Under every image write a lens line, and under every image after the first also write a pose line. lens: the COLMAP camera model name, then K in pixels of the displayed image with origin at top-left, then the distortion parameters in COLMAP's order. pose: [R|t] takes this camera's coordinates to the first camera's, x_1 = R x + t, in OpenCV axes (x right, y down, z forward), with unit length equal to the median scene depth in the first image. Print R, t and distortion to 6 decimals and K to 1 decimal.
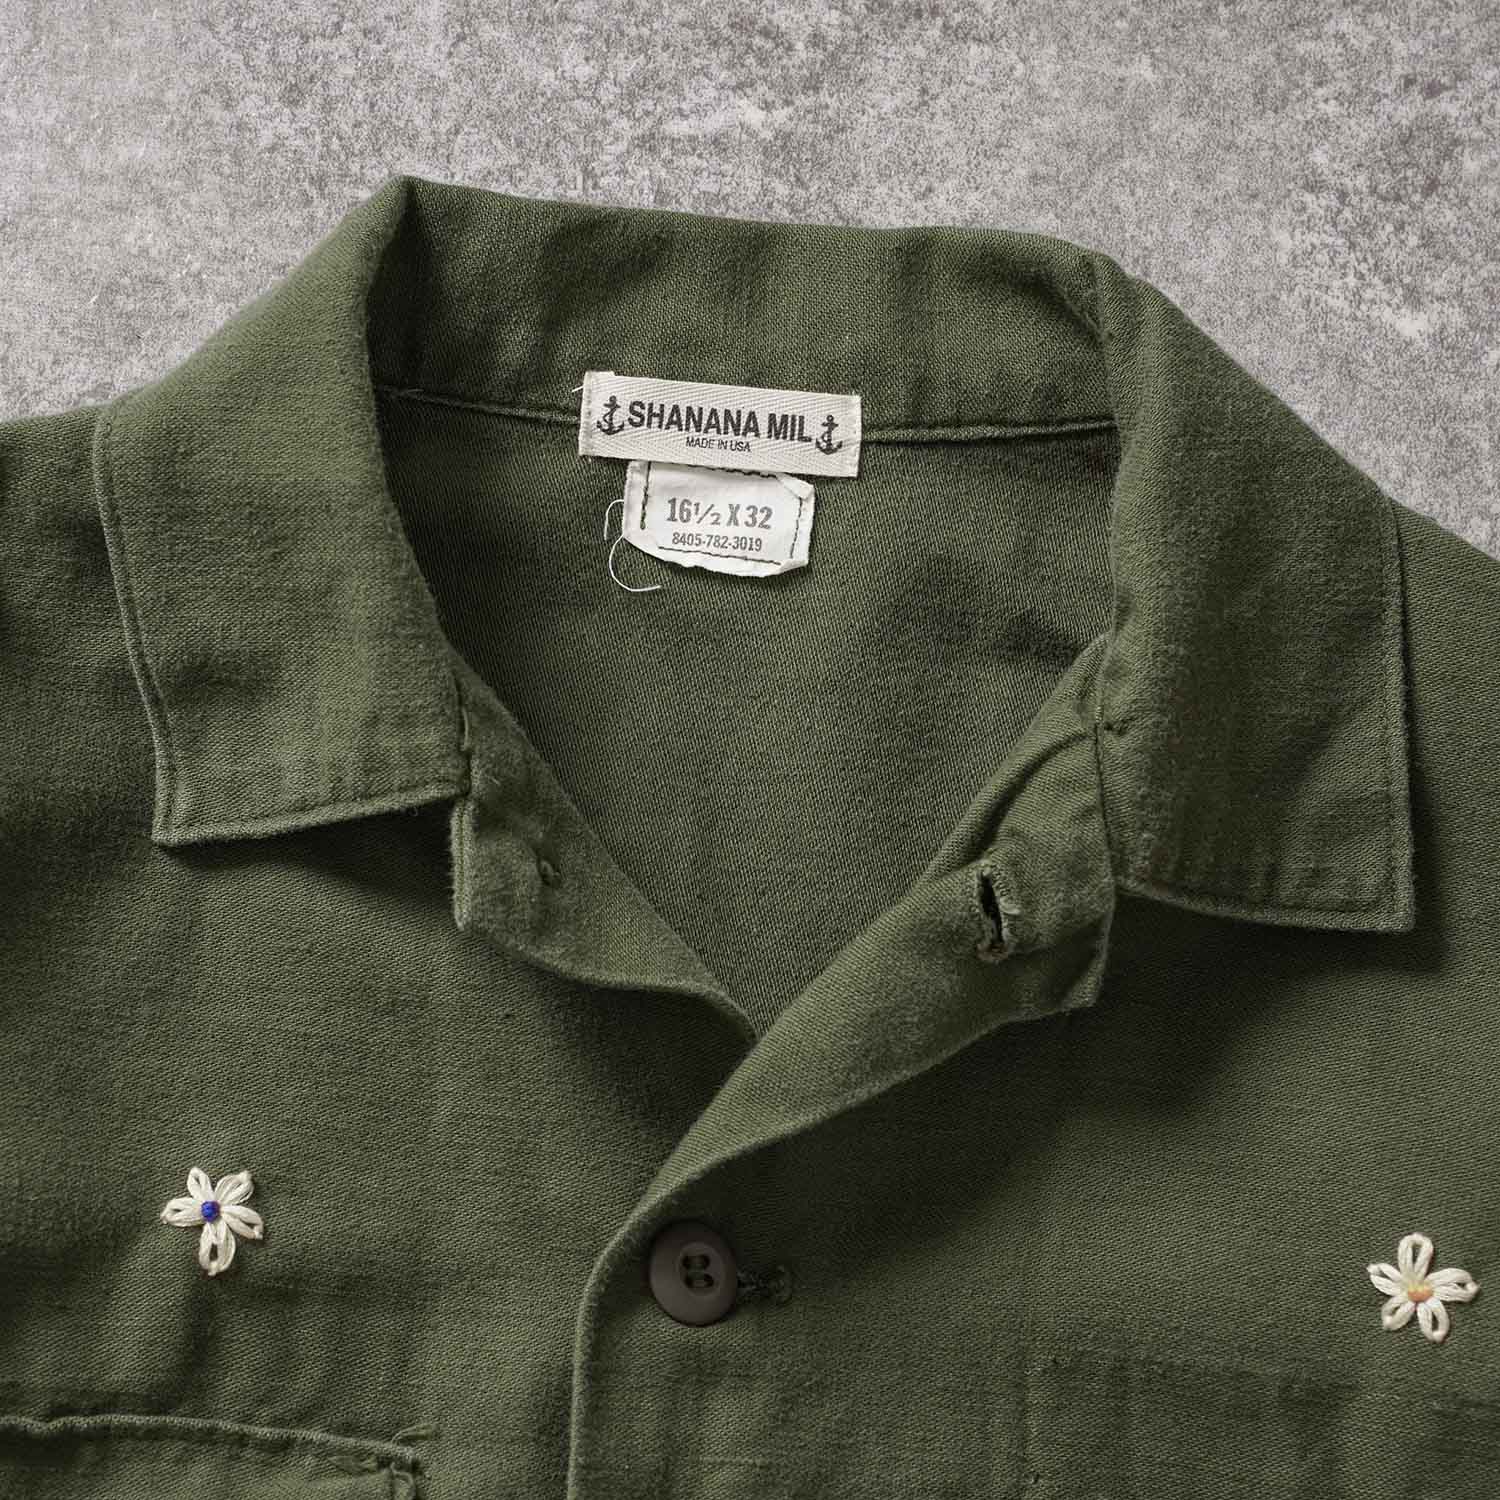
lens RADIAL K [[5360.6, 0, 681.2], [0, 5360.6, 715.8], [0, 0, 1]] dist [0.662559, 0.000000]
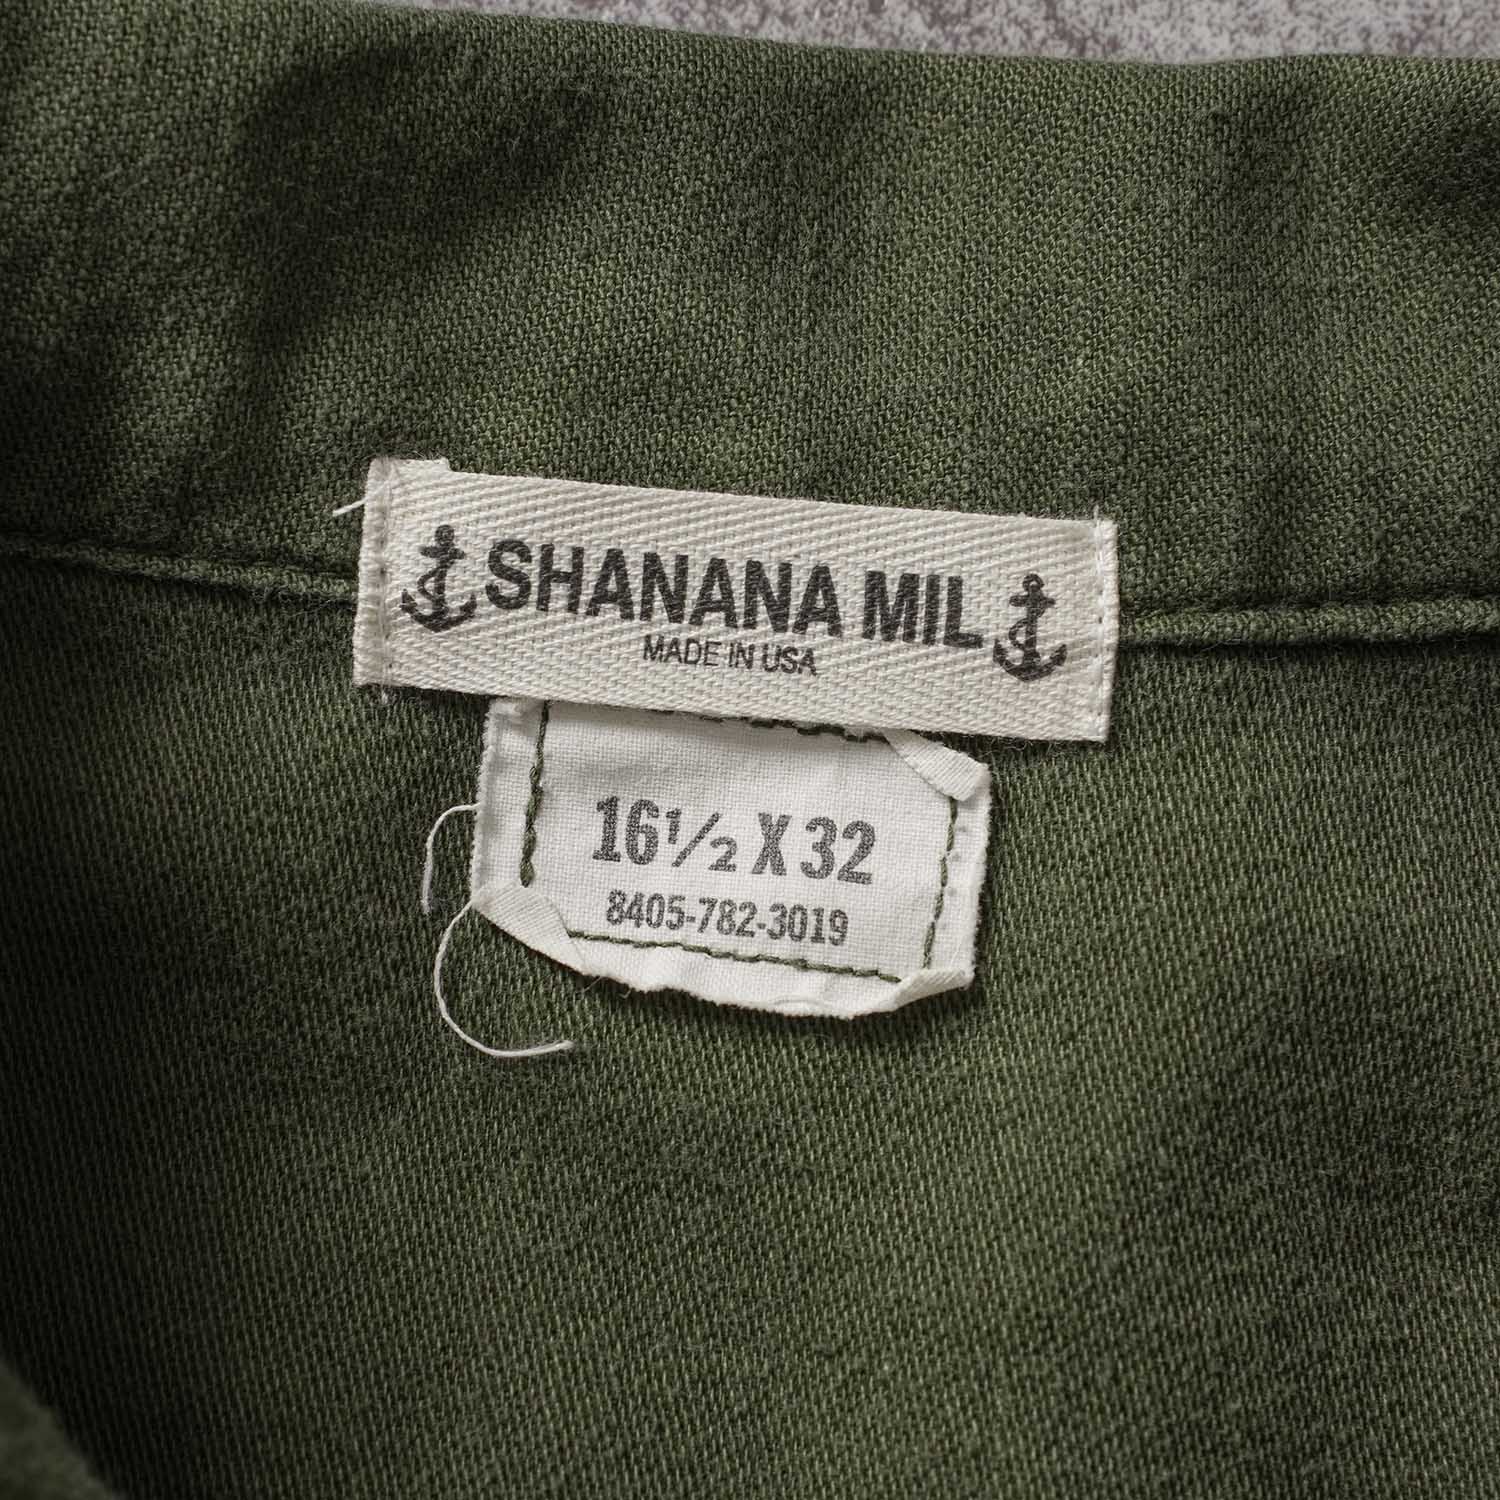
lens RADIAL K [[5360.6, 0, 692.1], [0, 5360.6, 750.2], [0, 0, 1]] dist [0.662559, 0.000000]
pose [[0.999170, -0.001374, -0.040720, 0.019316], [0.002910, 0.999285, 0.037684, -0.057804], [0.040639, -0.037771, 0.998460, 0.628445]]
